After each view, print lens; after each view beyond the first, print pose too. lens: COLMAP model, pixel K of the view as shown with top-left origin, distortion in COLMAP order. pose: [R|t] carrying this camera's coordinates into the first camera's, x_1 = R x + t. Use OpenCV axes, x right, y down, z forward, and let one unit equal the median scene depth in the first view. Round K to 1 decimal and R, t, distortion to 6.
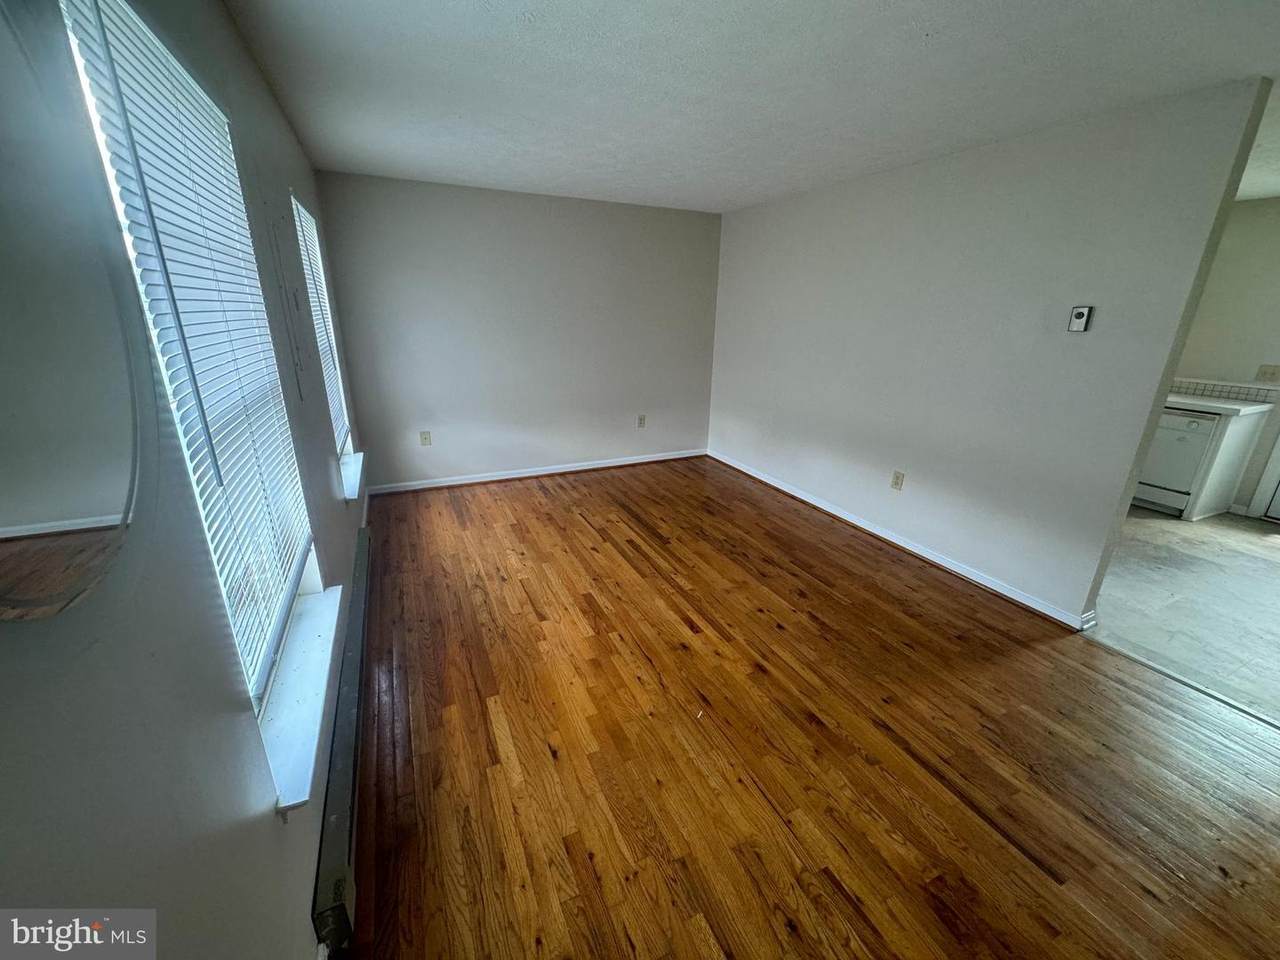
lens RADIAL K [[511.5, 0, 640.0], [0, 511.5, 480.0], [0, 0, 1]] dist [0.000666, 0.000348]
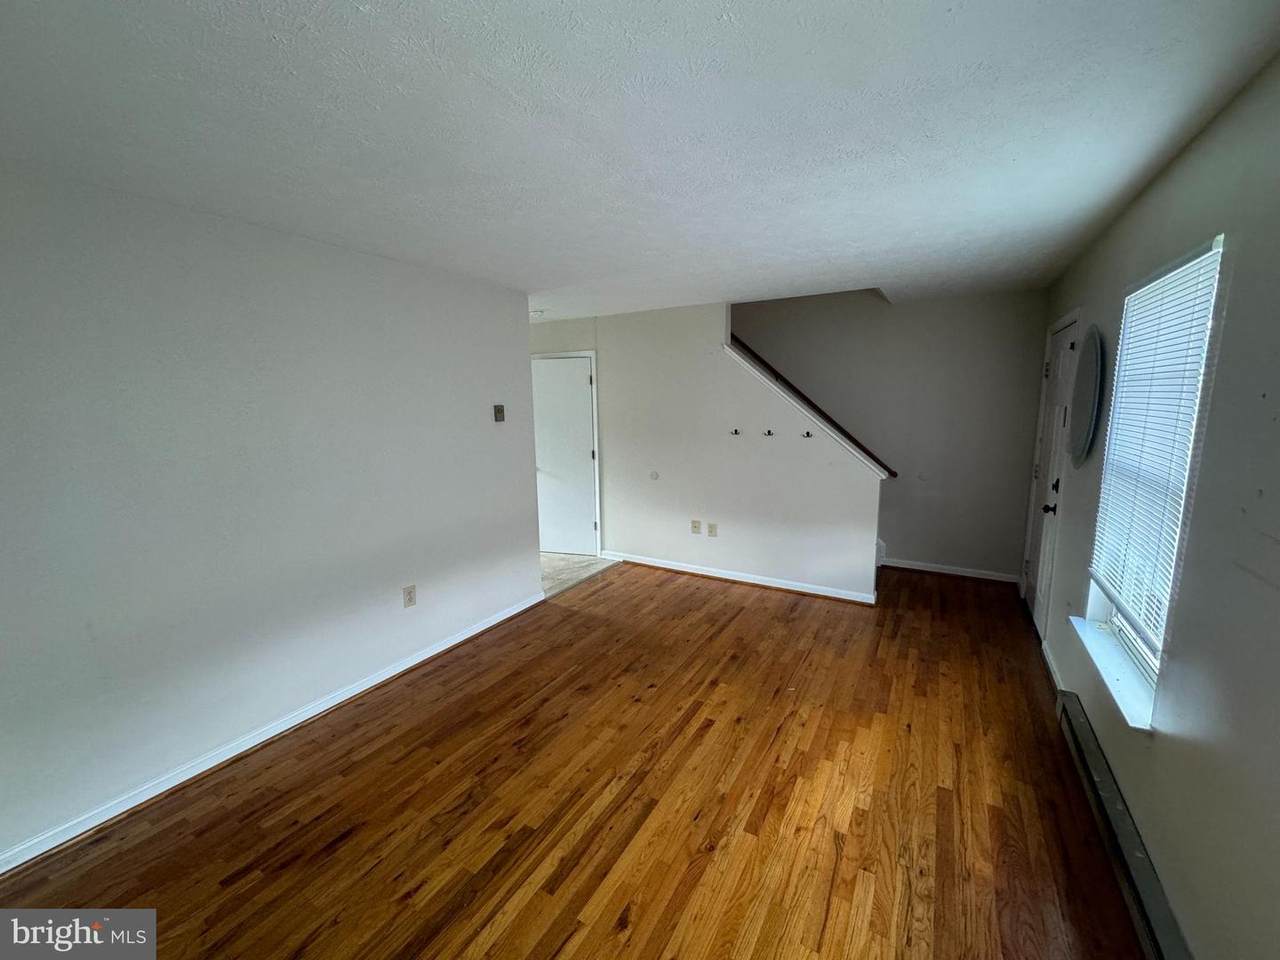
lens RADIAL K [[511.5, 0, 640.0], [0, 511.5, 480.0], [0, 0, 1]] dist [0.000666, 0.000348]
pose [[-0.562699, -0.138322, 0.815007, -0.509640], [0.268390, 0.901925, 0.338376, -0.458959], [-0.781880, 0.409144, -0.470388, 1.258002]]
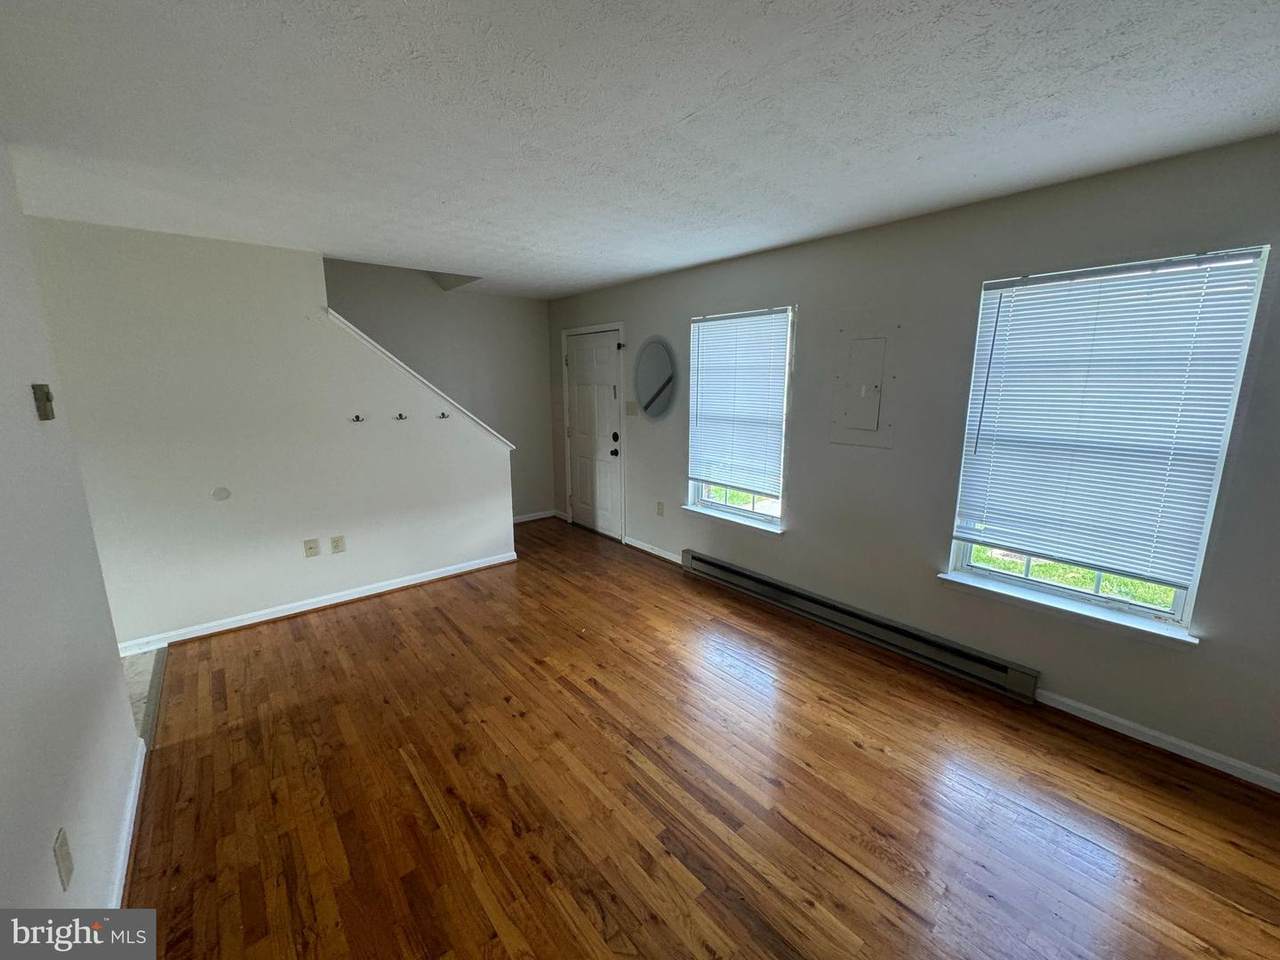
lens RADIAL K [[511.5, 0, 640.0], [0, 511.5, 480.0], [0, 0, 1]] dist [0.000666, 0.000348]
pose [[-0.967173, 0.035953, -0.251561, 0.241085], [-0.093755, 0.869617, 0.484744, -0.539883], [0.236190, 0.492417, -0.837699, 1.555163]]
